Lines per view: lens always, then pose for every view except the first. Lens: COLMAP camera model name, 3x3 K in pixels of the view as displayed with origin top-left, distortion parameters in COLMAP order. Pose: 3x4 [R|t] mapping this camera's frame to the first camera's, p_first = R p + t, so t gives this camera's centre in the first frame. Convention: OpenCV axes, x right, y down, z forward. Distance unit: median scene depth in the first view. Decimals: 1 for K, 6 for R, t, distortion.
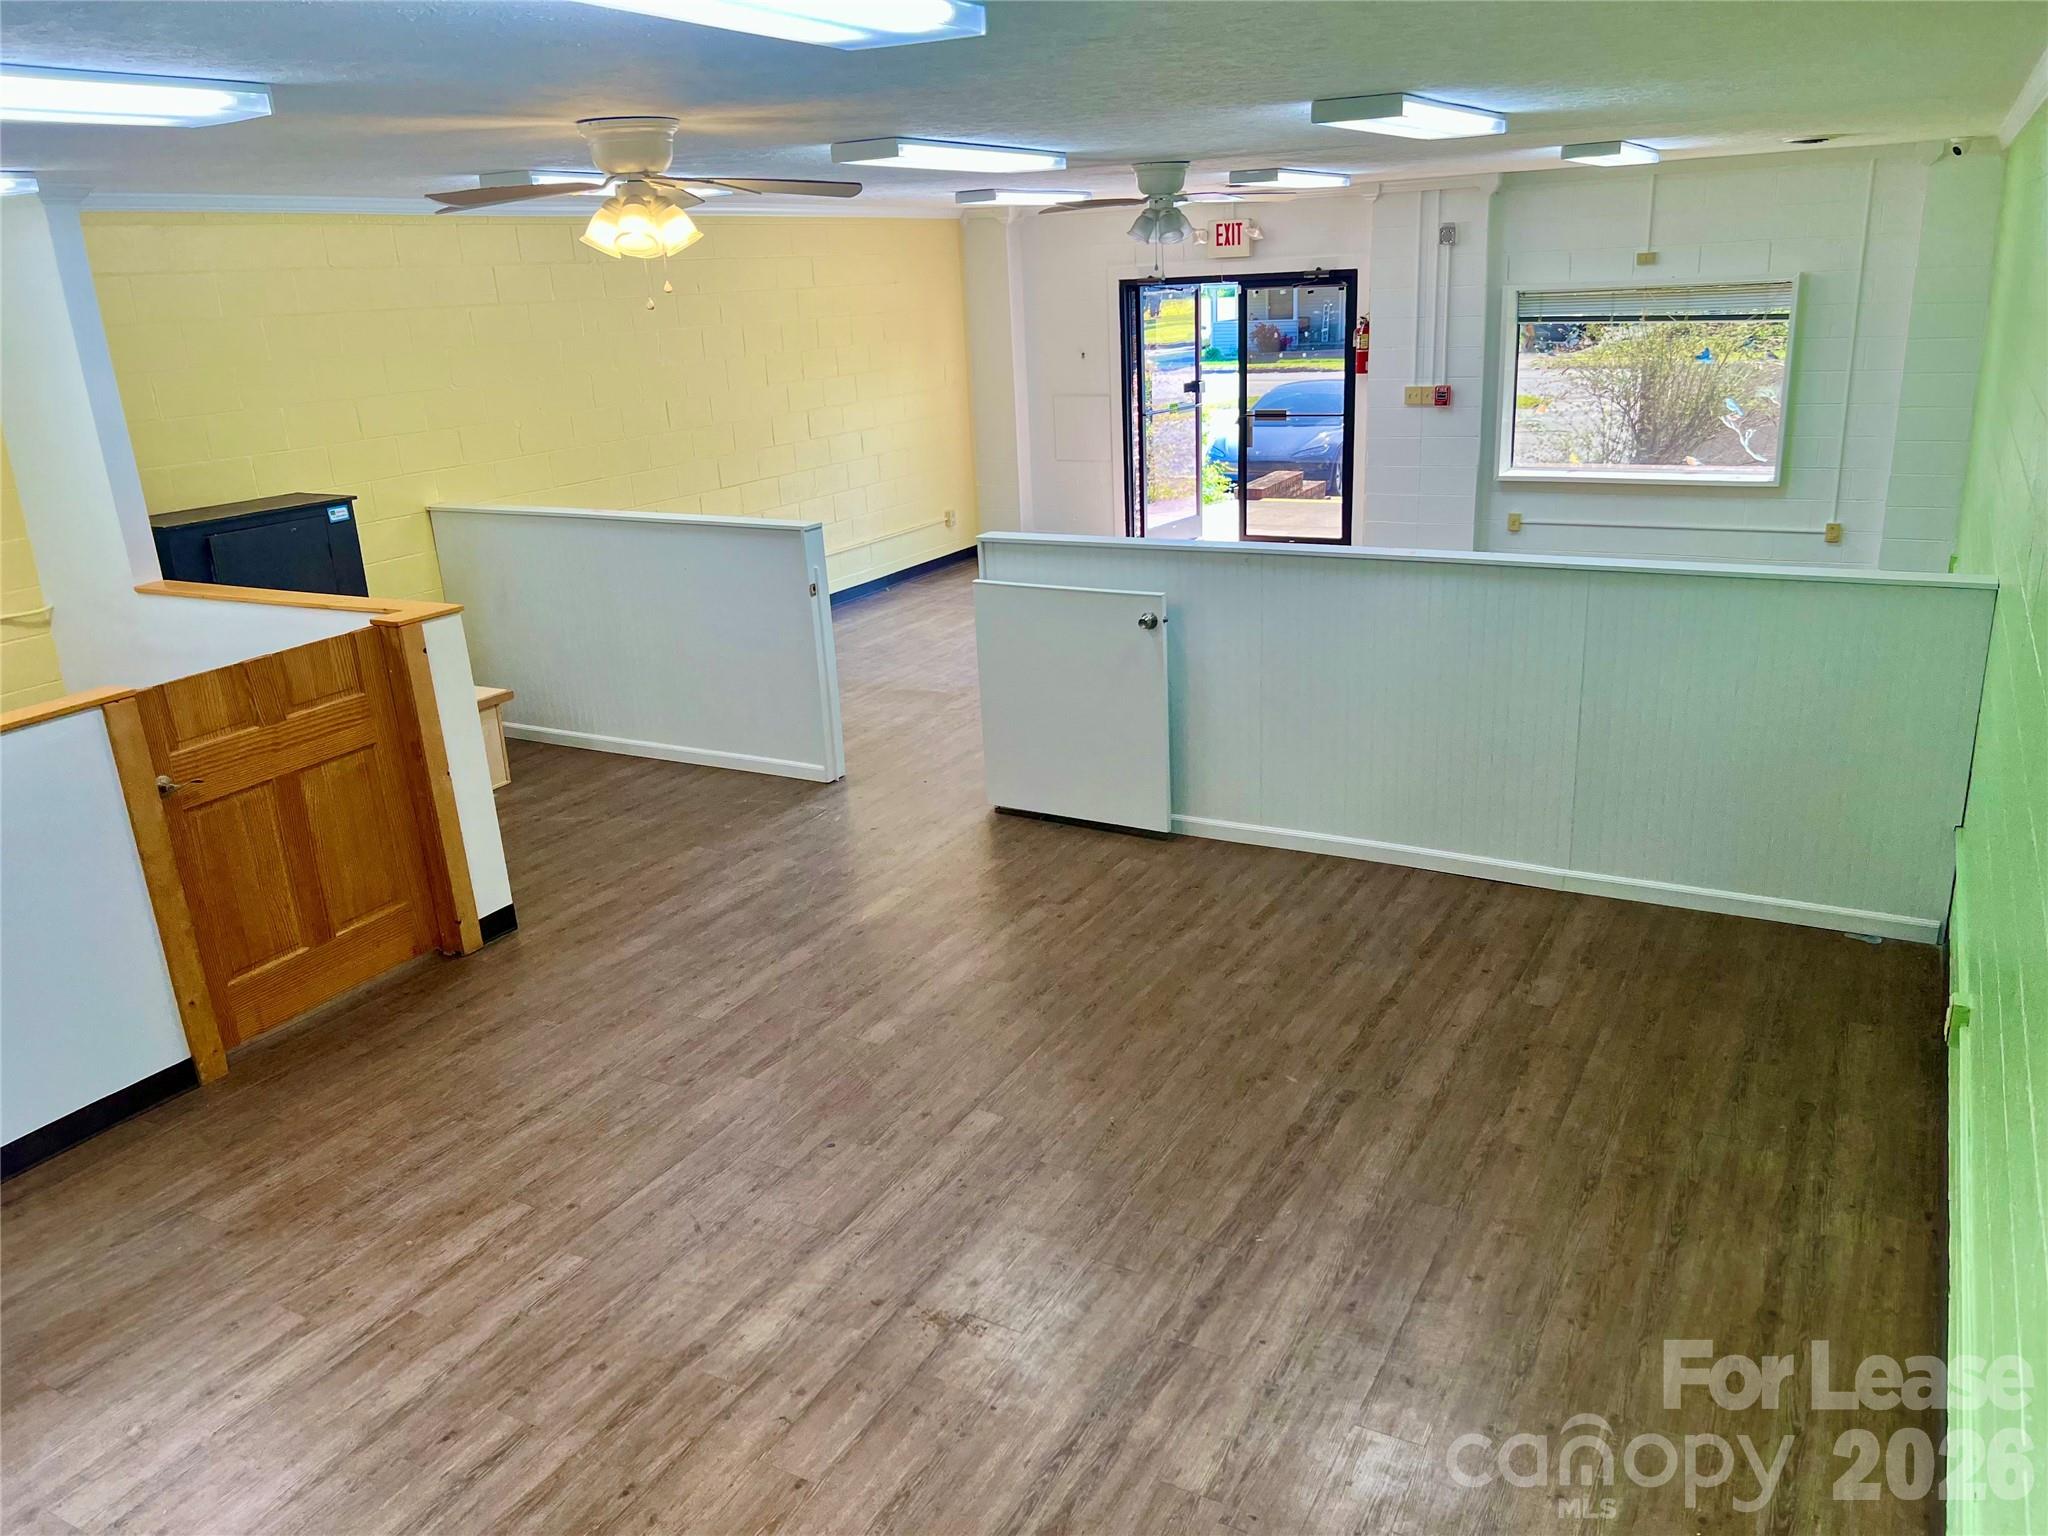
lens RADIAL K [[1565.2, 0, 1027.4], [0, 1565.2, 784.7], [0, 0, 1]] dist [0.003696, -0.007023]
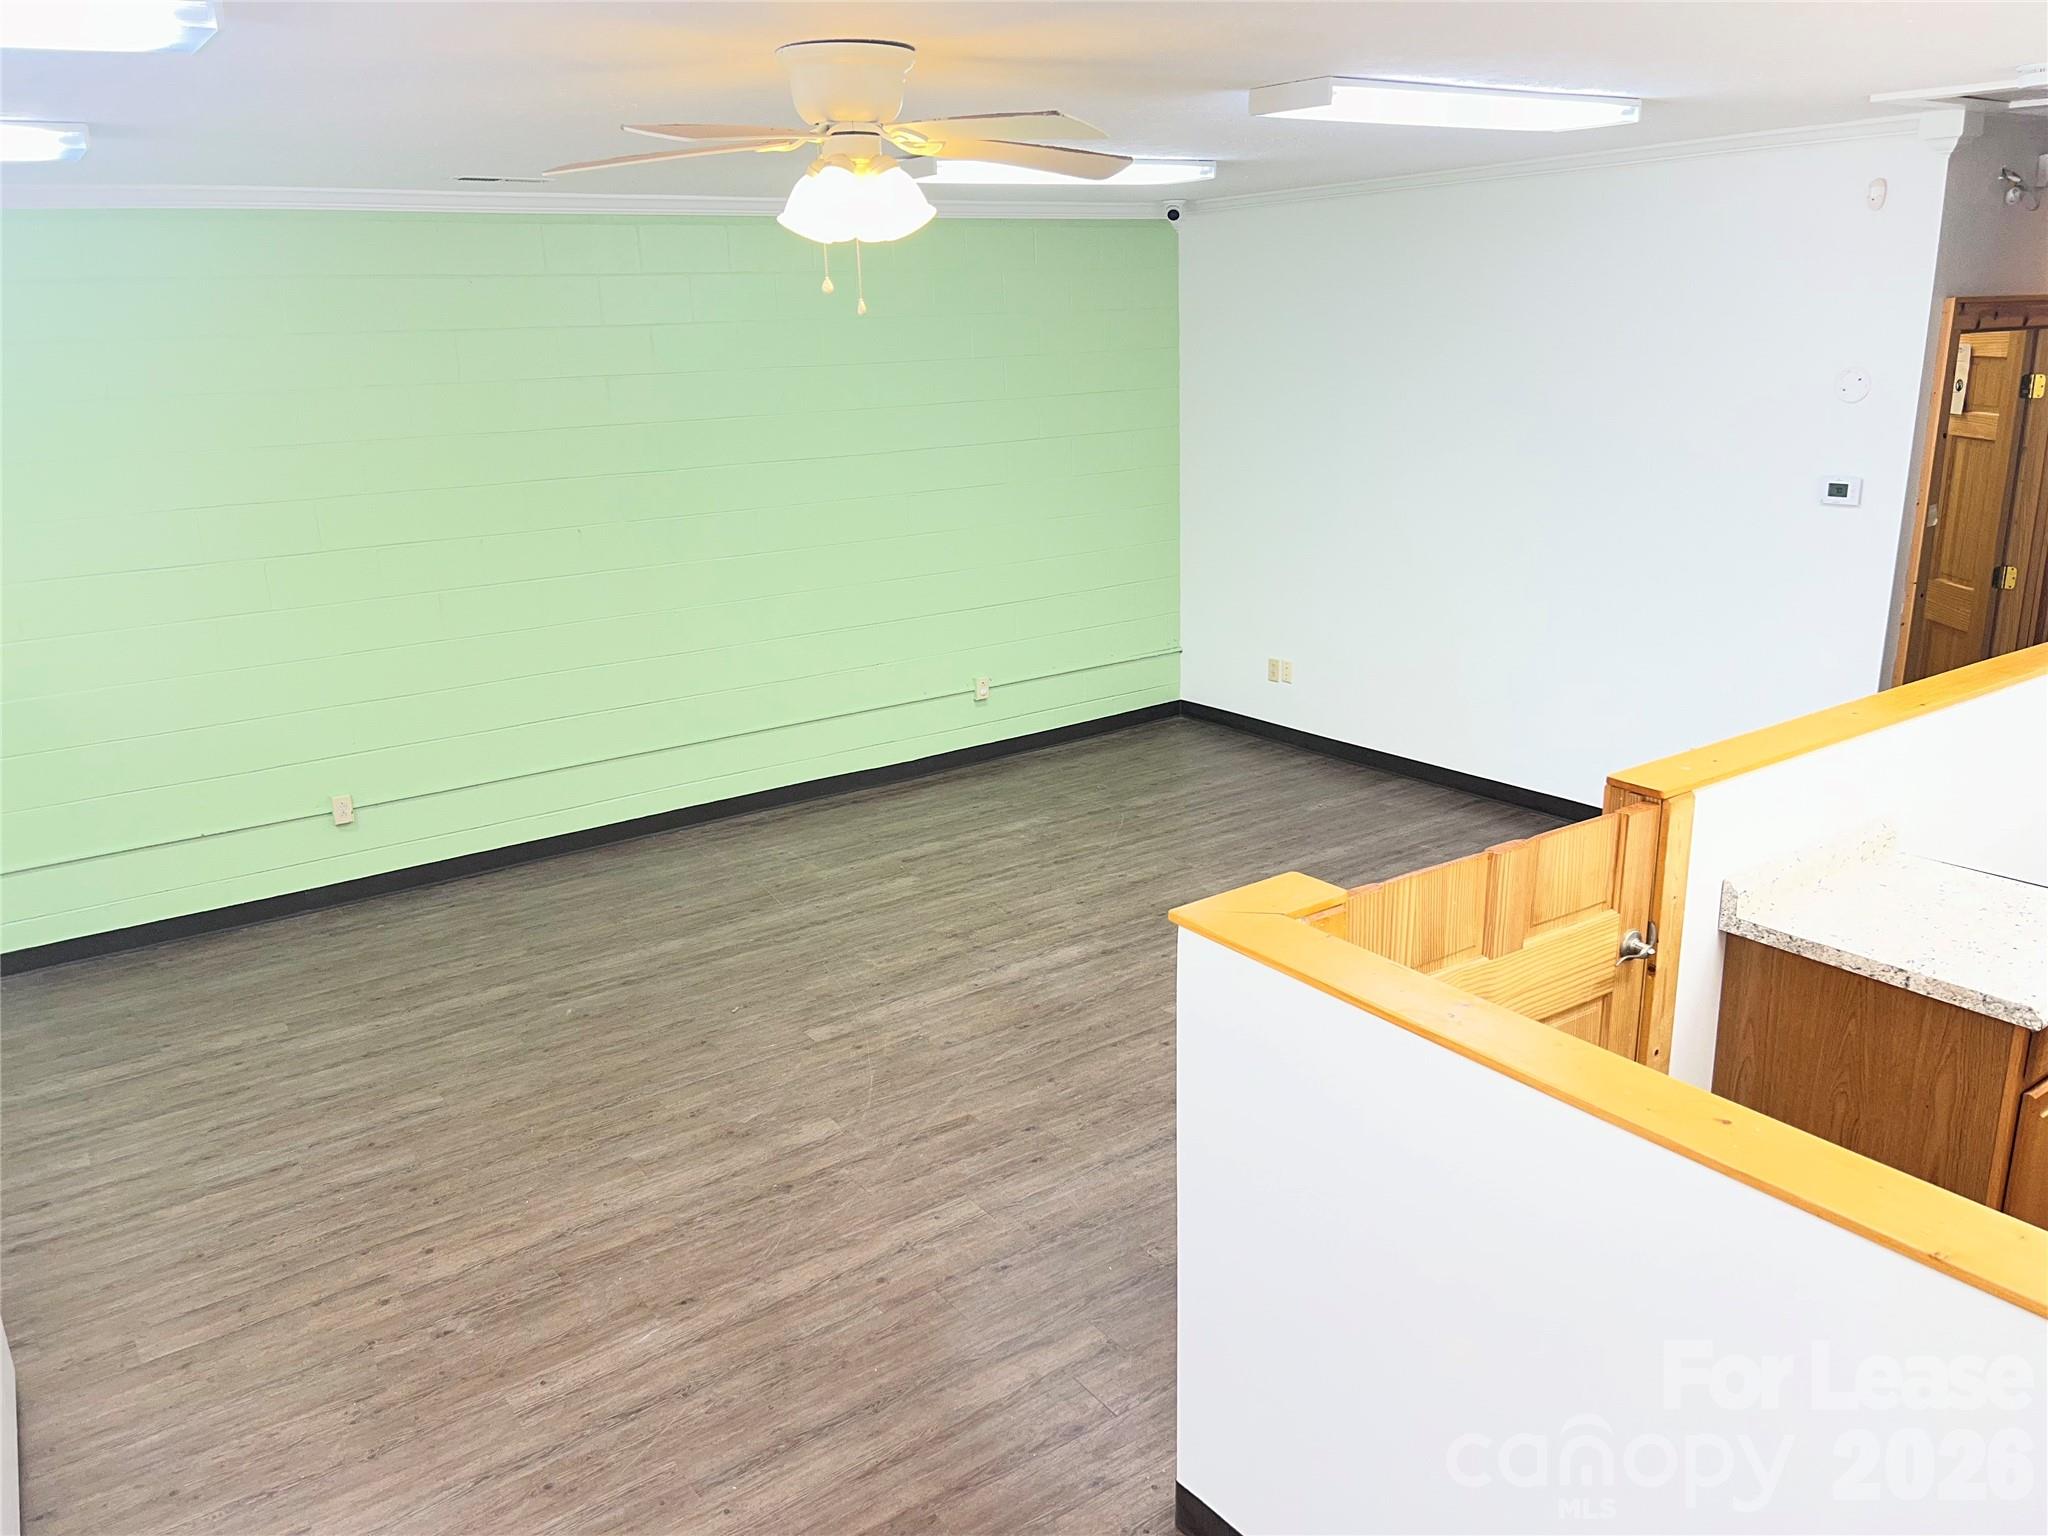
lens RADIAL K [[1565.2, 0, 1027.4], [0, 1565.2, 784.7], [0, 0, 1]] dist [0.003696, -0.007023]
pose [[-0.902809, -0.051813, 0.426910, -0.652020], [0.198480, 0.830456, 0.520527, -0.509782], [-0.381500, 0.554670, -0.739459, 1.702415]]
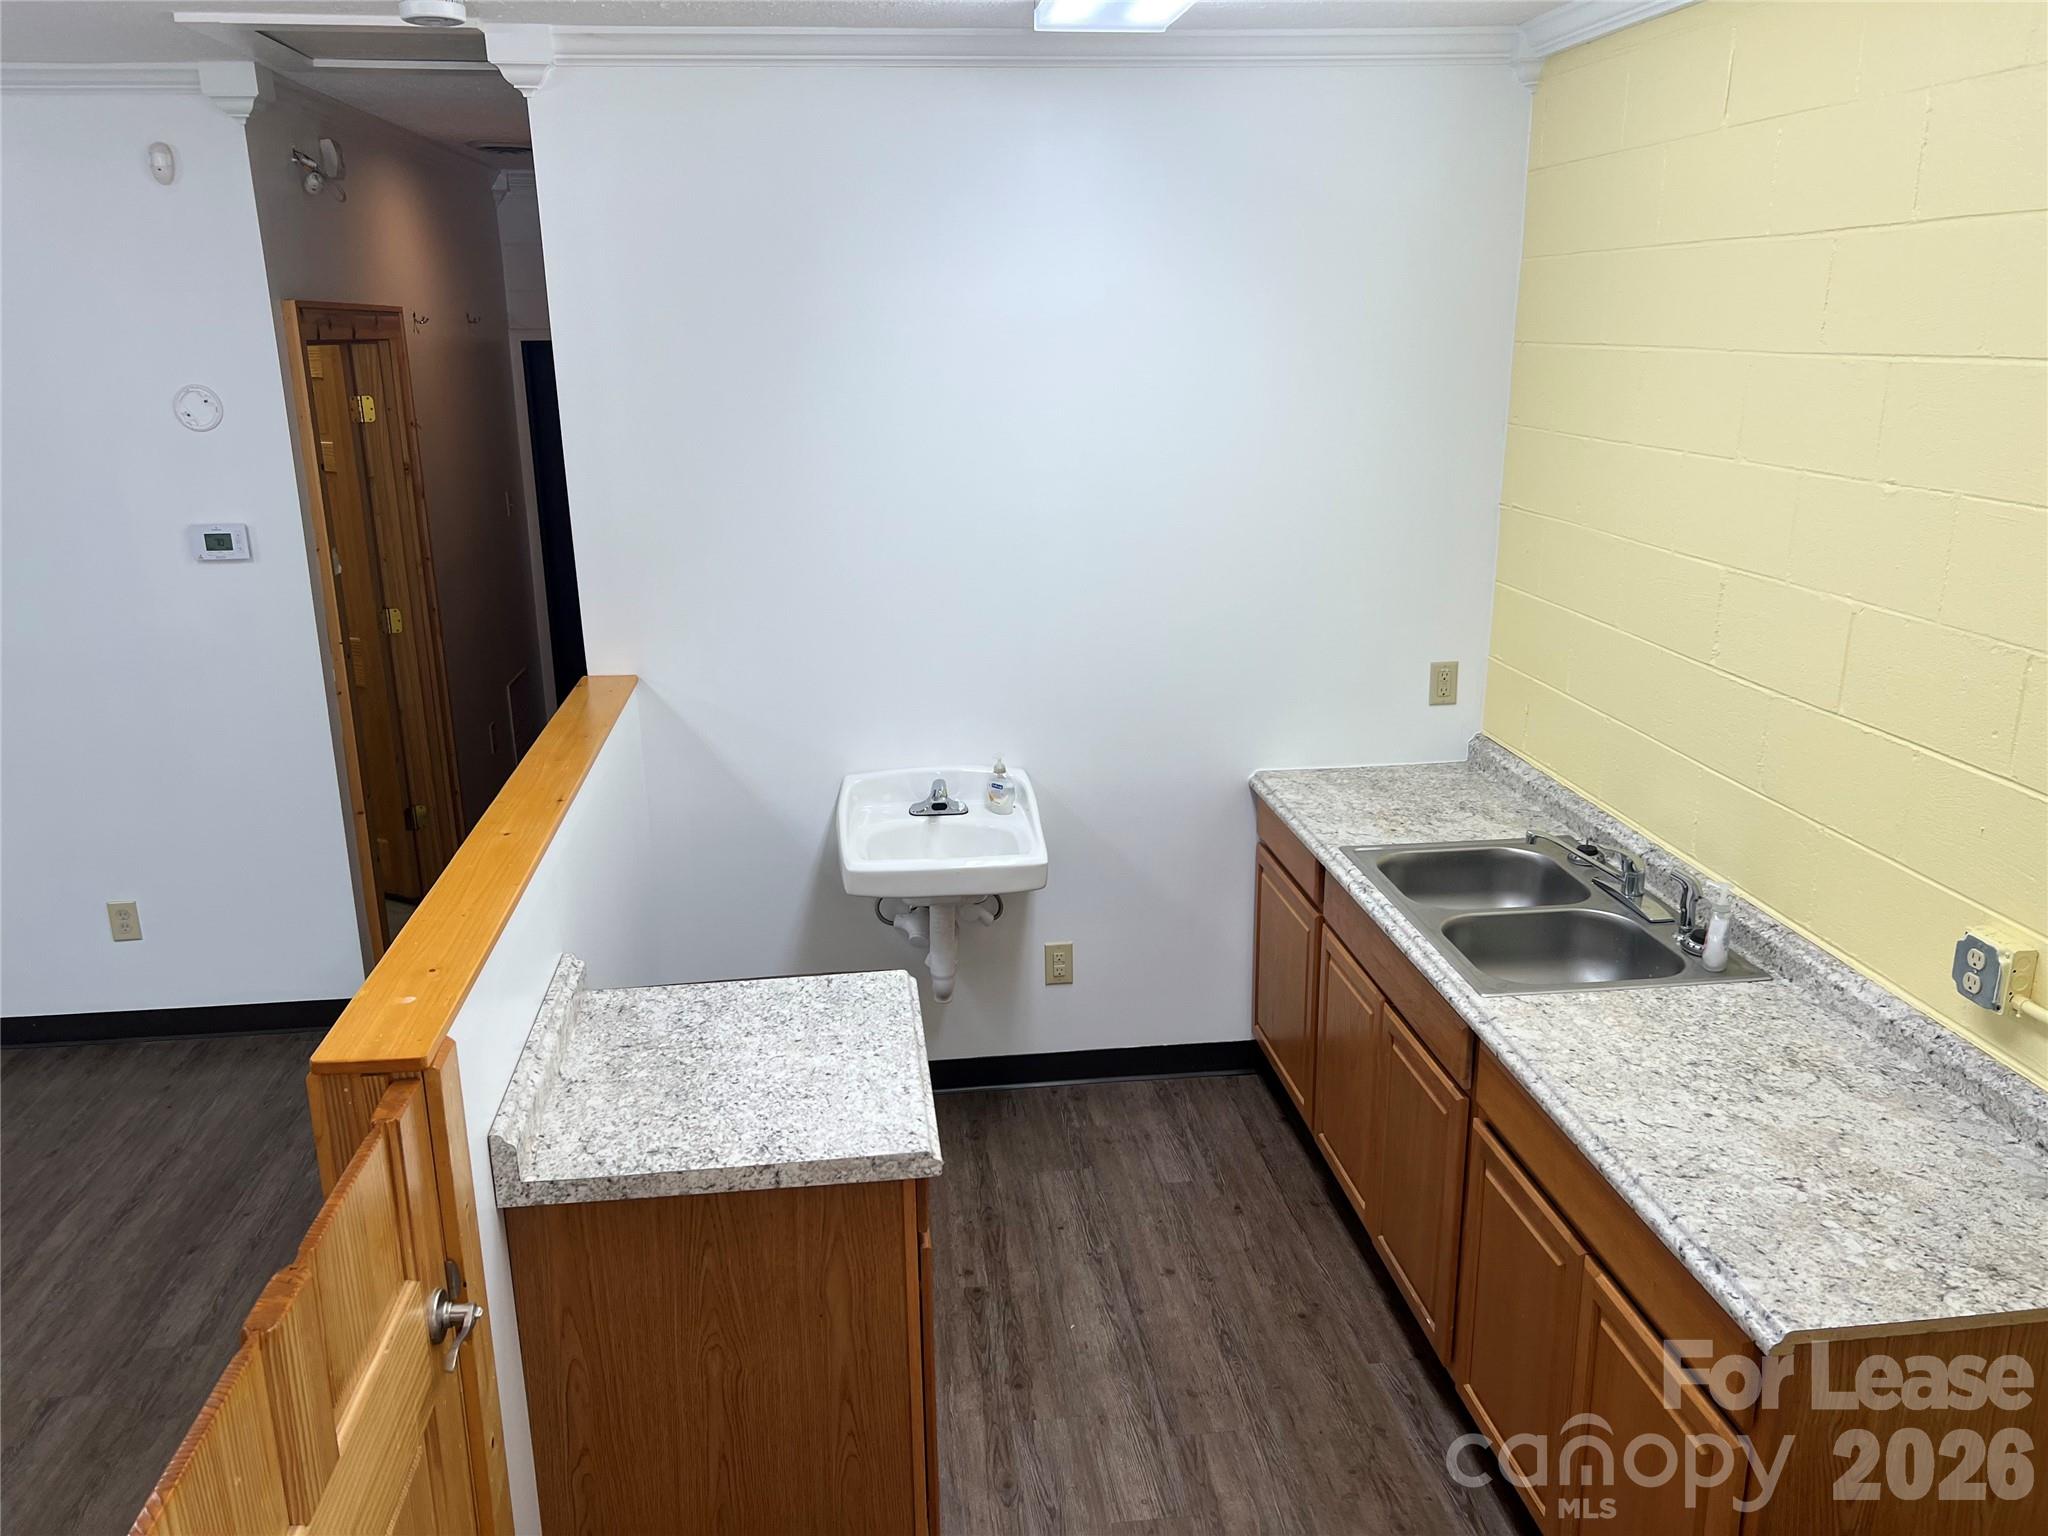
lens RADIAL K [[1565.2, 0, 1027.4], [0, 1565.2, 784.7], [0, 0, 1]] dist [0.003696, -0.007023]
pose [[-0.805071, 0.219847, -0.550933, -0.424645], [-0.135268, 0.836268, 0.531373, -0.291017], [0.577549, 0.502317, -0.643517, 1.159732]]
